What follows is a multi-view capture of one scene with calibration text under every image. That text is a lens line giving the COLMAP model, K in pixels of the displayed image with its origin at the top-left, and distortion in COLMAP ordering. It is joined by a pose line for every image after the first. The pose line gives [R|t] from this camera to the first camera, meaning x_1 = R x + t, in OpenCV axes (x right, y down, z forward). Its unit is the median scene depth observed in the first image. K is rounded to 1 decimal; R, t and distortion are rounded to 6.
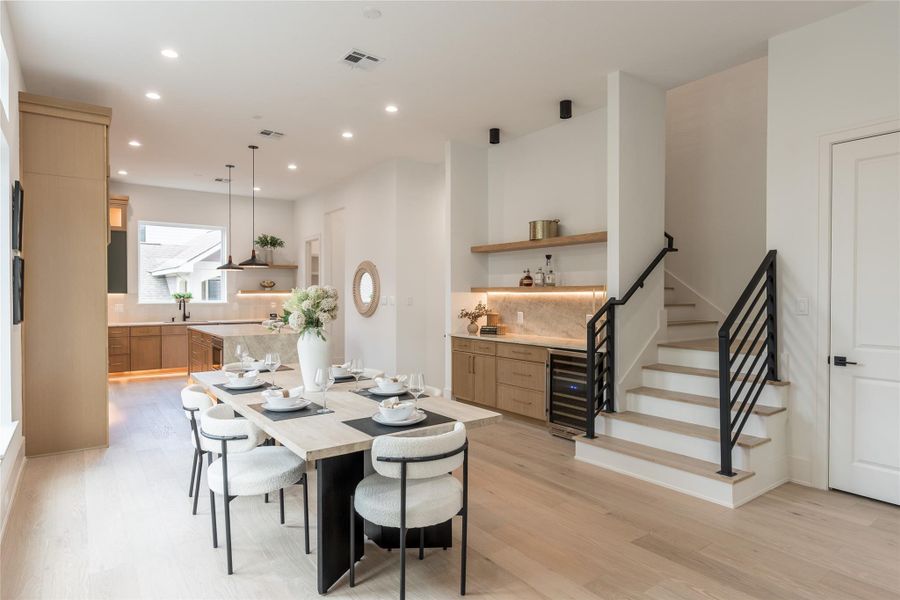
lens RADIAL K [[516.5, 0, 452.1], [0, 516.5, 299.2], [0, 0, 1]] dist [-0.003313, 0.000391]
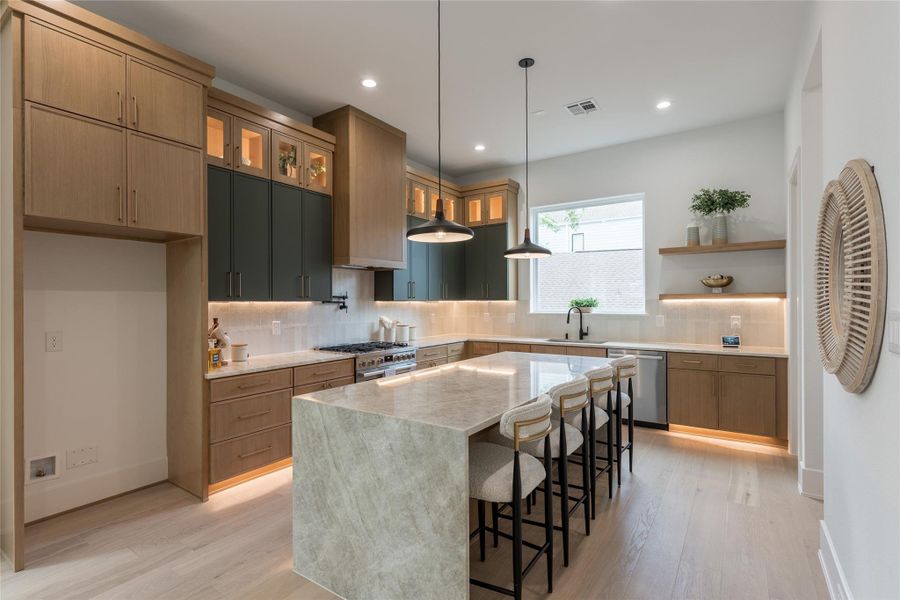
lens RADIAL K [[430.8, 0, 447.6], [0, 430.8, 300.1], [0, 0, 1]] dist [0.002433, 0.000010]
pose [[0.328594, -0.004594, -0.944460, -0.046109], [-0.002784, 0.999979, -0.005832, -0.010458], [0.944467, 0.004546, 0.328574, 0.989532]]
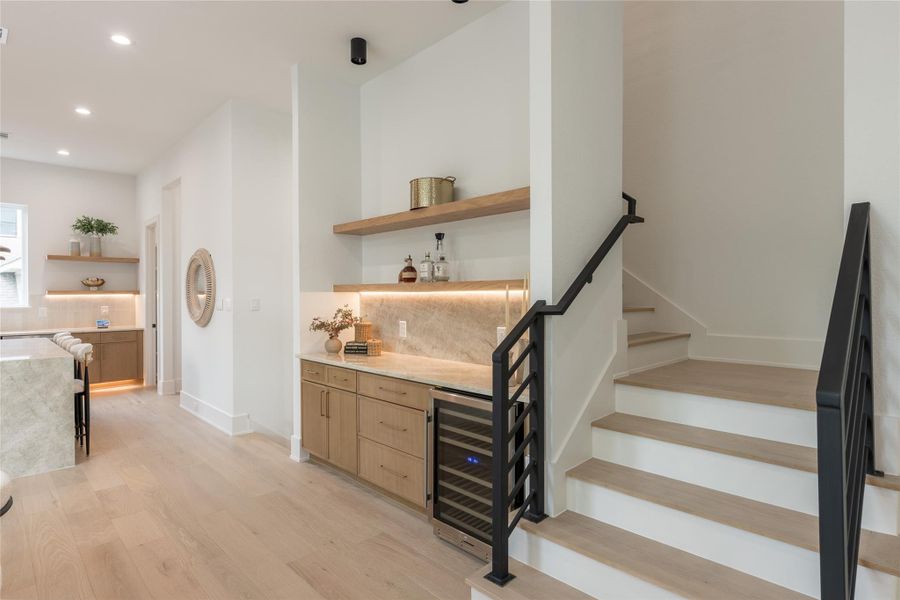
lens RADIAL K [[477.8, 0, 450.5], [0, 477.8, 297.8], [0, 0, 1]] dist [0.001502, 0.000171]
pose [[0.990625, -0.004095, 0.136544, 0.112254], [0.004396, 0.999989, -0.001904, -0.004052], [-0.136535, 0.002487, 0.990632, 0.388325]]
